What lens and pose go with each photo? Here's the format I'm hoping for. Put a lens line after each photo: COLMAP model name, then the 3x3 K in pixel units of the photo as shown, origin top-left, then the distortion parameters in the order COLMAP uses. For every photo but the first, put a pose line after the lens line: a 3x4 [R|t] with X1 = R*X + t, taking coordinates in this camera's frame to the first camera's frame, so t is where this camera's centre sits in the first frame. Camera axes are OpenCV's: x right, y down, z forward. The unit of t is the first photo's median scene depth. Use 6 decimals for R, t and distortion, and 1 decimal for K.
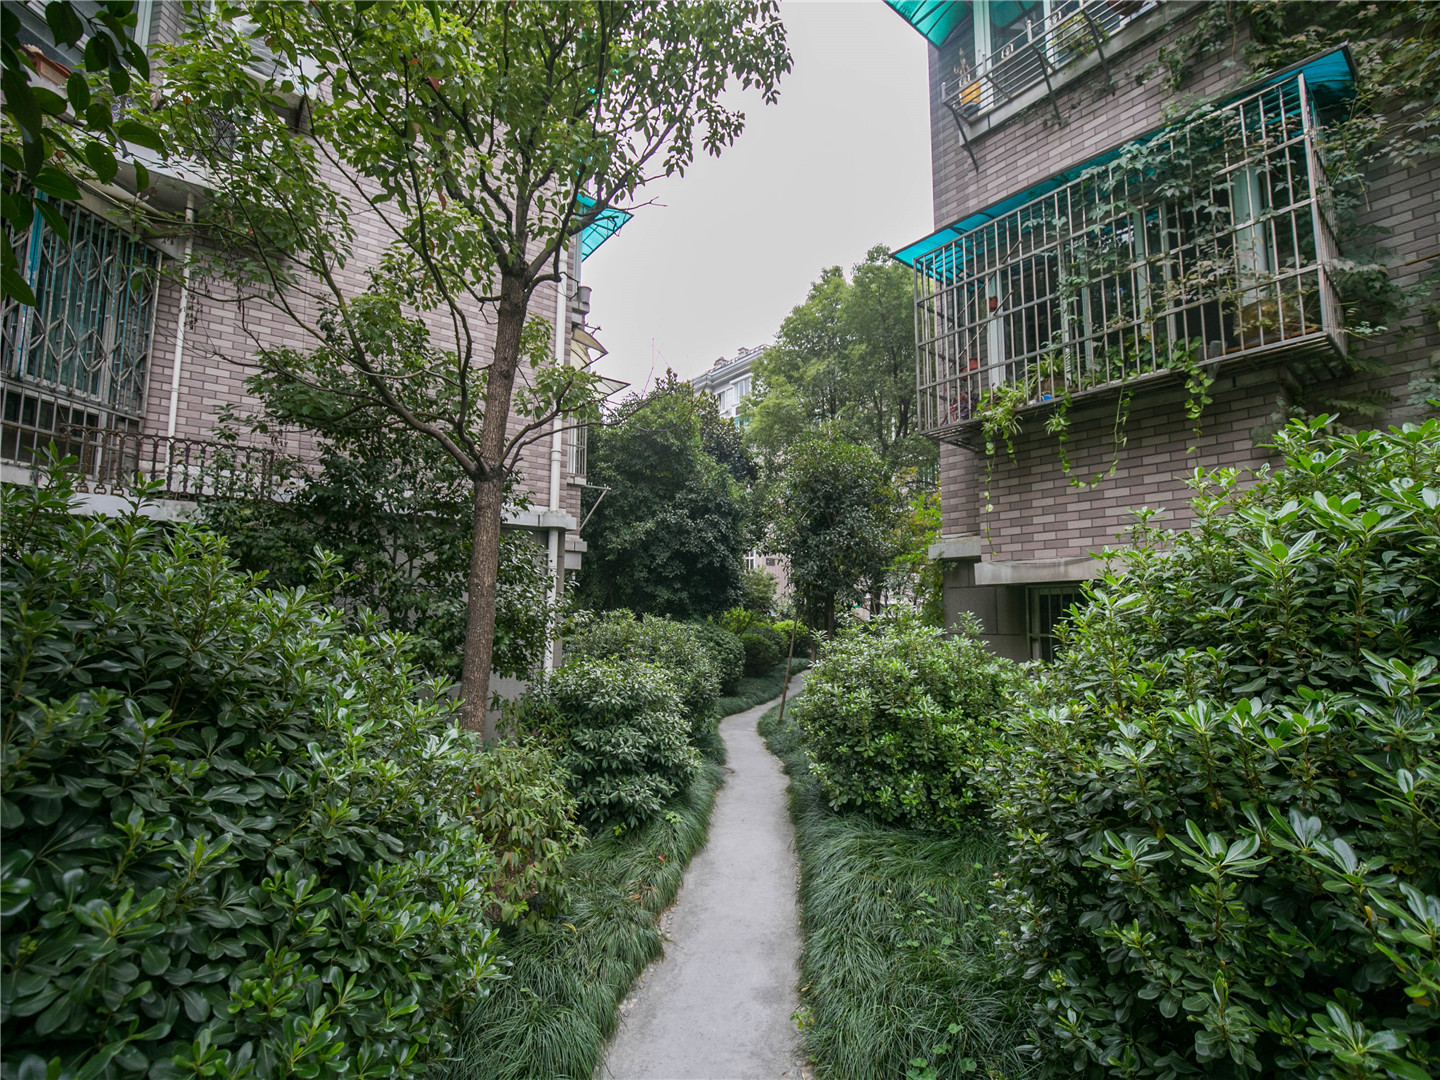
lens RADIAL K [[701.7, 0, 720.0], [0, 701.7, 540.0], [0, 0, 1]] dist [-0.000577, 0.000032]
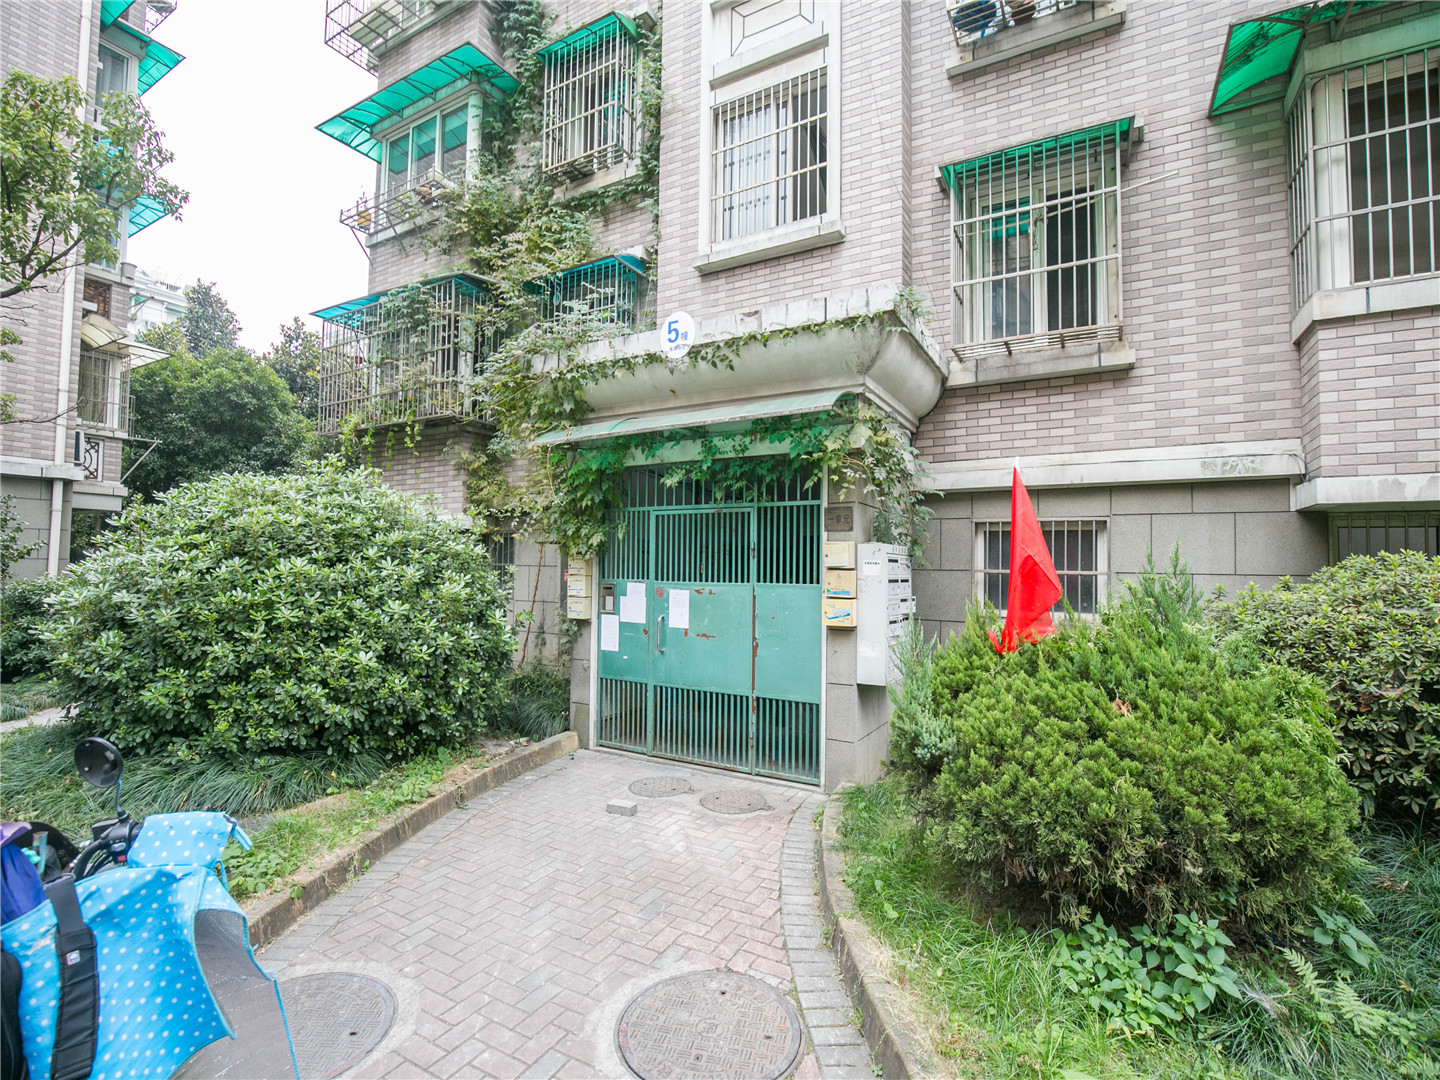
lens RADIAL K [[701.7, 0, 720.0], [0, 701.7, 540.0], [0, 0, 1]] dist [-0.000577, 0.000032]
pose [[0.931769, 0.020417, 0.362478, 0.443621], [-0.047420, 0.996708, 0.065755, -0.048617], [-0.359942, -0.078457, 0.929670, -0.650933]]
